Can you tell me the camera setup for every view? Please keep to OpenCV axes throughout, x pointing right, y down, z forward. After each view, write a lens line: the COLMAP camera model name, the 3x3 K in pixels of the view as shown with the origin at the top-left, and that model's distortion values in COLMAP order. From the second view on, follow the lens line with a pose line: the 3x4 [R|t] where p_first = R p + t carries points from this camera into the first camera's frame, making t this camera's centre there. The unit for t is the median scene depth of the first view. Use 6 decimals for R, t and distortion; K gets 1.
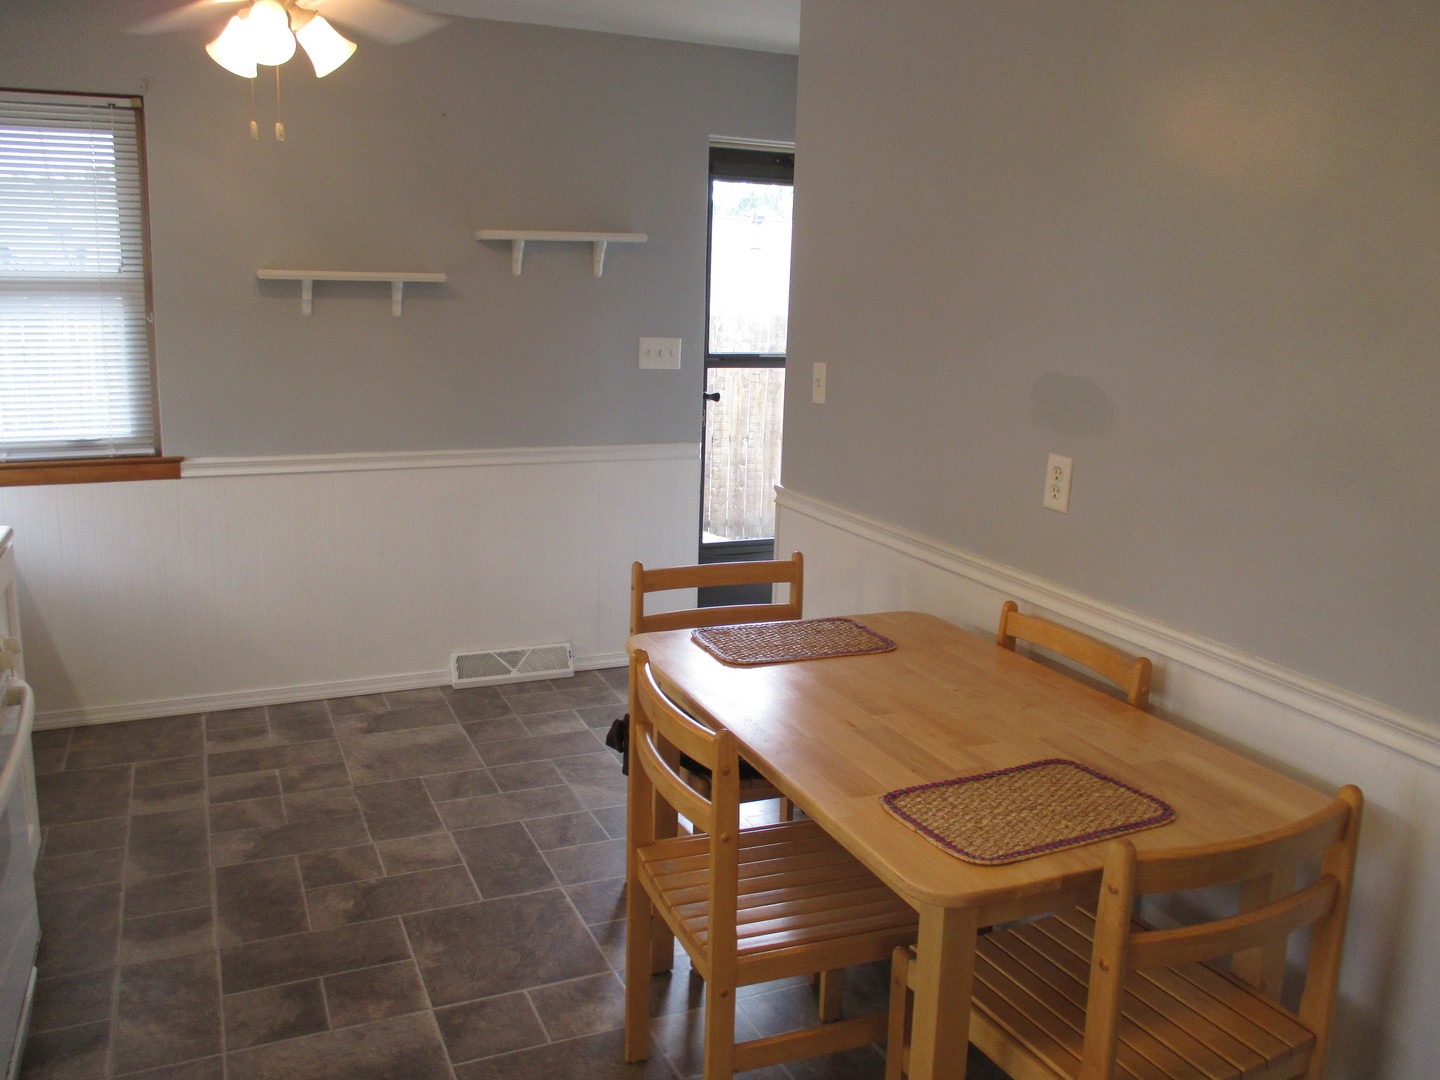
lens RADIAL K [[1227.5, 0, 730.0], [0, 1227.5, 544.3], [0, 0, 1]] dist [-0.010652, -0.004506]
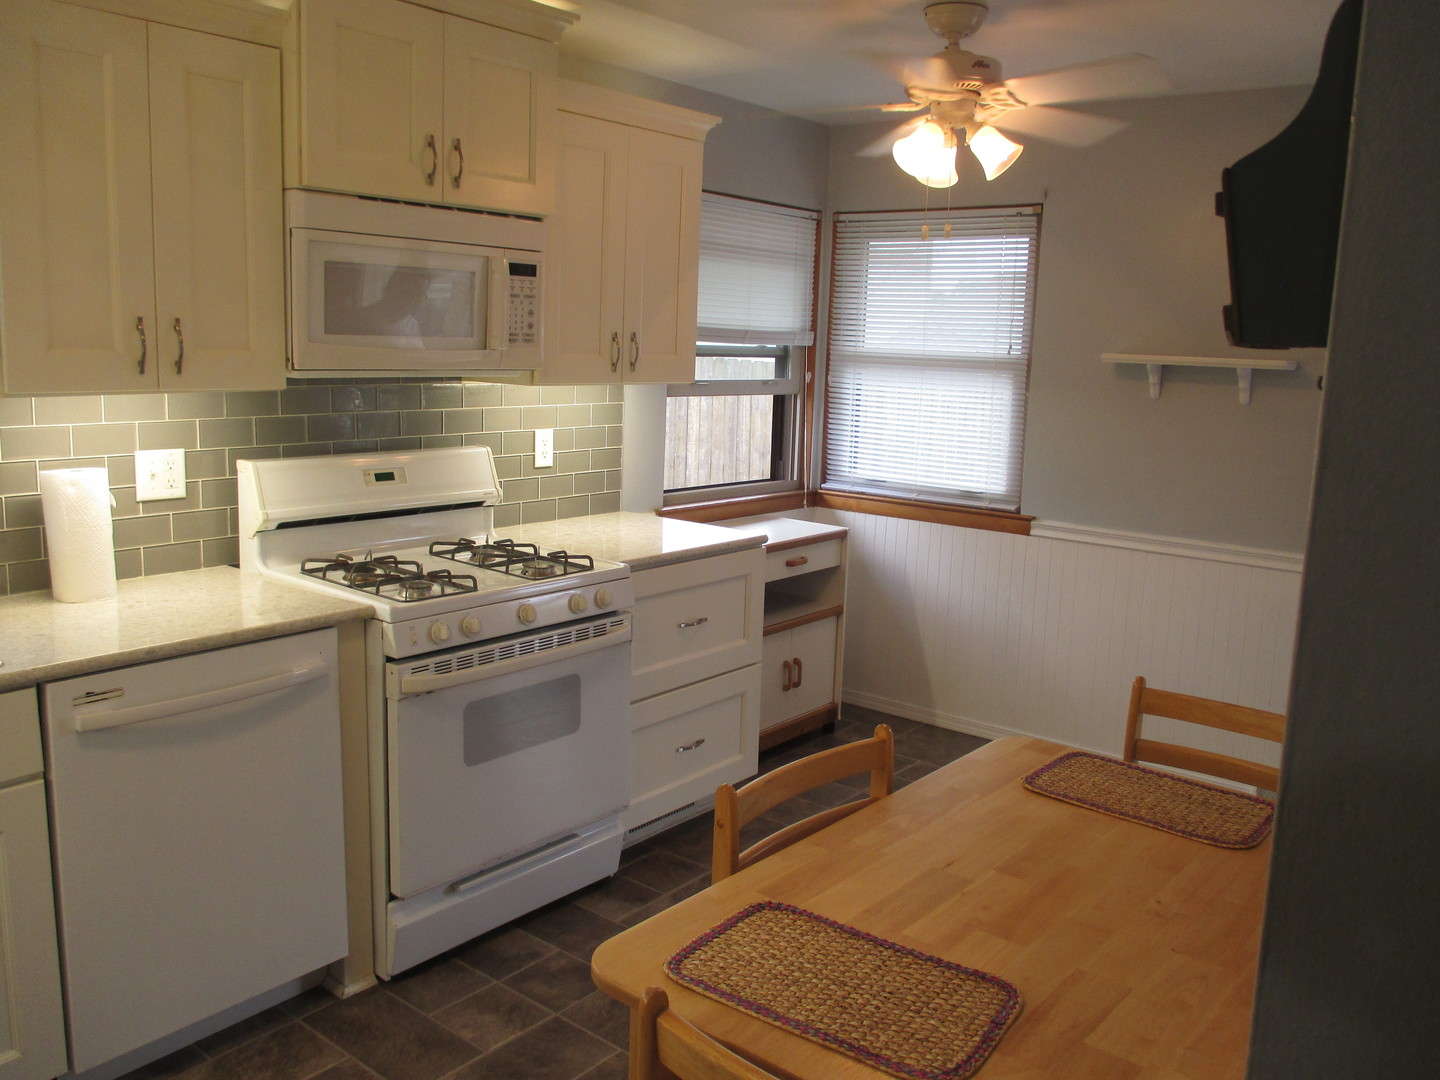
lens RADIAL K [[1227.5, 0, 733.3], [0, 1227.5, 539.2], [0, 0, 1]] dist [-0.010652, -0.004506]
pose [[0.461633, 0.143780, -0.875342, 0.424104], [-0.211640, 0.976133, 0.048722, -0.049321], [0.861455, 0.162766, 0.481044, 0.231576]]
